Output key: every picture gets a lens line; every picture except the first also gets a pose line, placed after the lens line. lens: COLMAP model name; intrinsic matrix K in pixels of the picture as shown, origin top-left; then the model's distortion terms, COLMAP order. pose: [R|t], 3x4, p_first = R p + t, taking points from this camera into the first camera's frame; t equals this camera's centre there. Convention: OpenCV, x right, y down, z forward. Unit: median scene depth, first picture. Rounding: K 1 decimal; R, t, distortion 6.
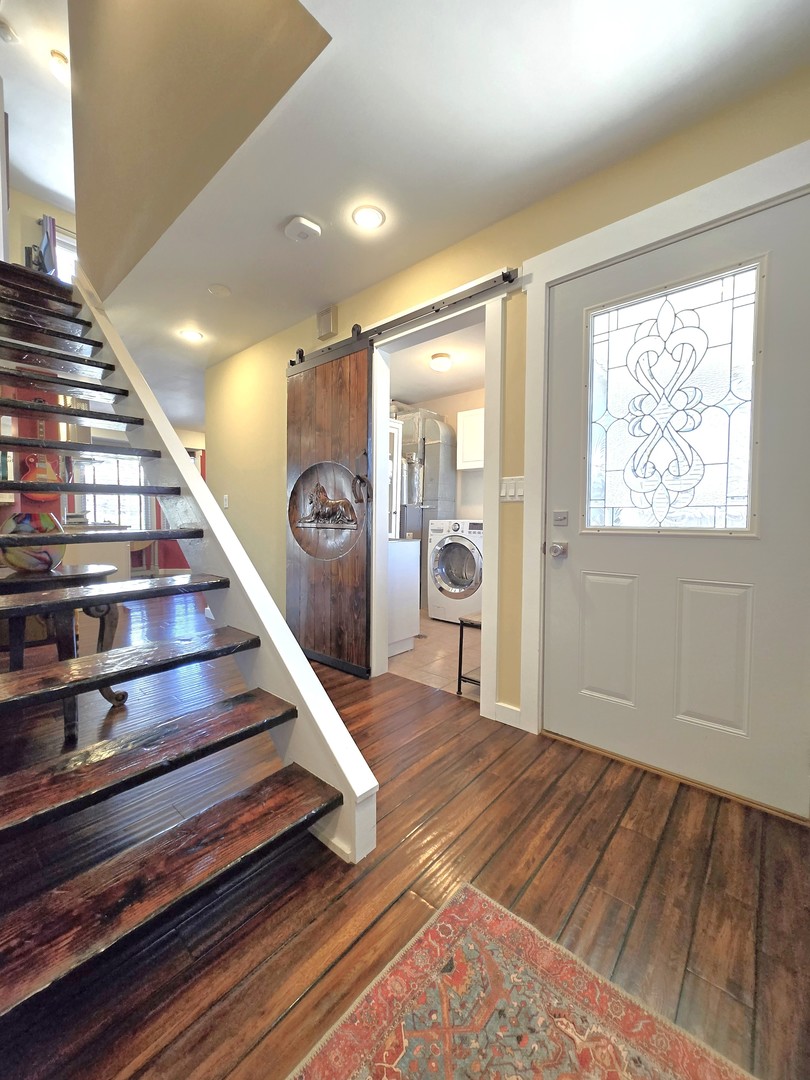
lens RADIAL K [[427.6, 0, 401.5], [0, 427.6, 537.3], [0, 0, 1]] dist [-0.002735, -0.000022]
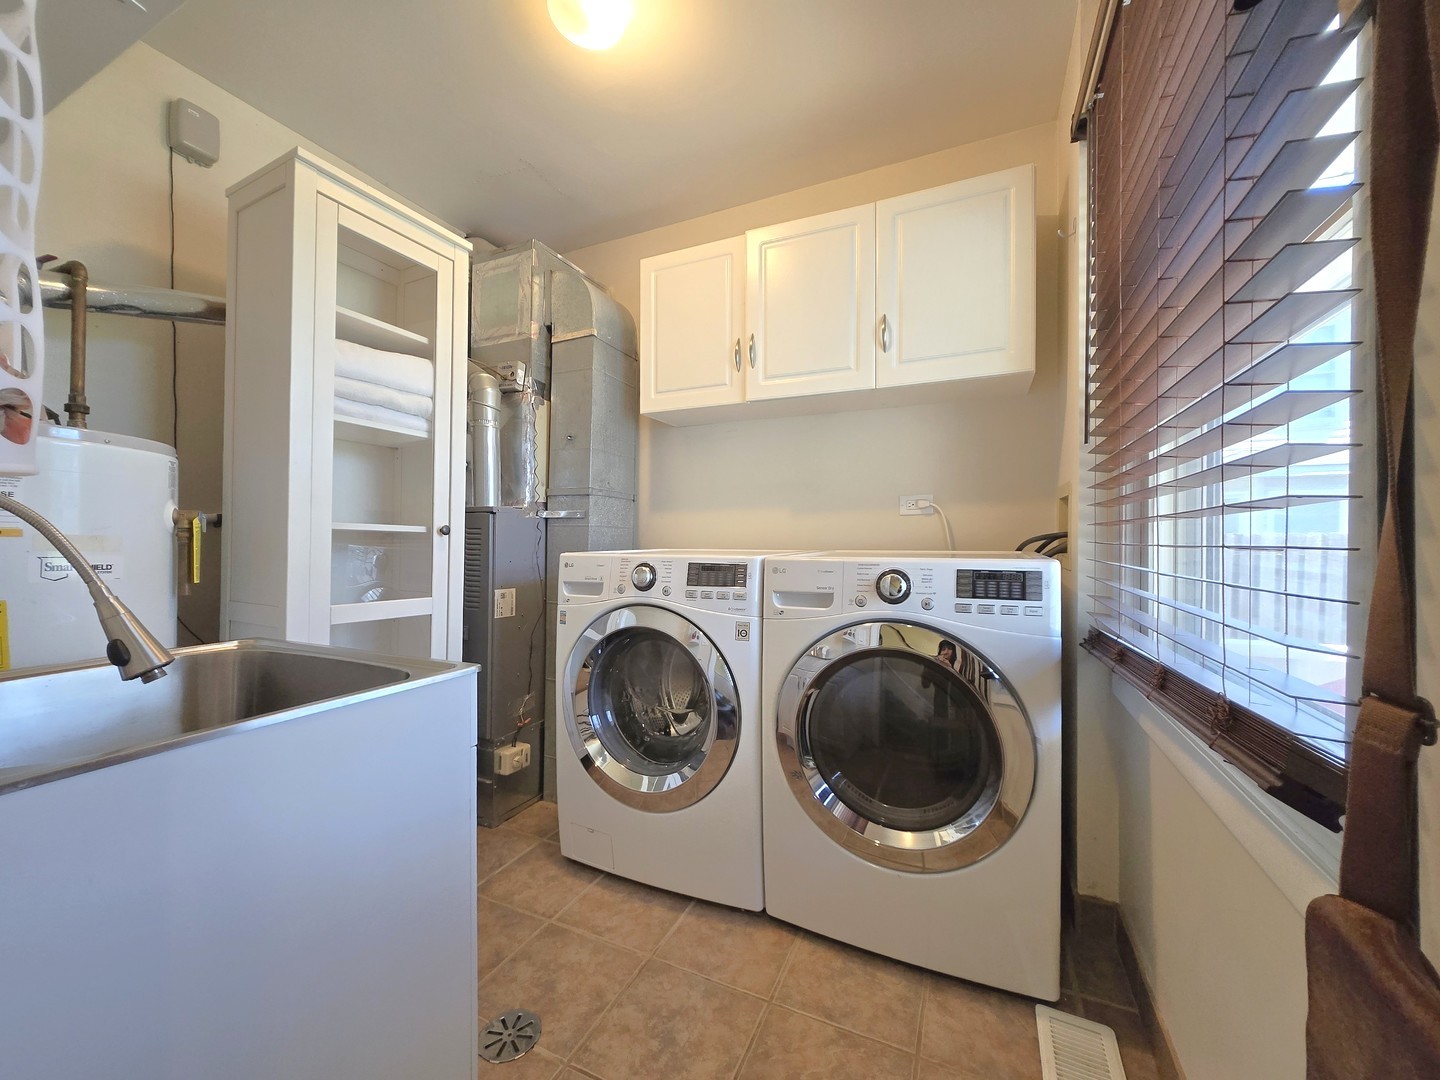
lens RADIAL K [[570.1, 0, 715.2], [0, 570.1, 537.6], [0, 0, 1]] dist [-0.002735, -0.000022]
pose [[0.960774, -0.006722, 0.277250, 0.058492], [0.018493, 0.999034, -0.039862, -0.032659], [-0.276715, 0.043425, 0.959970, 0.553615]]
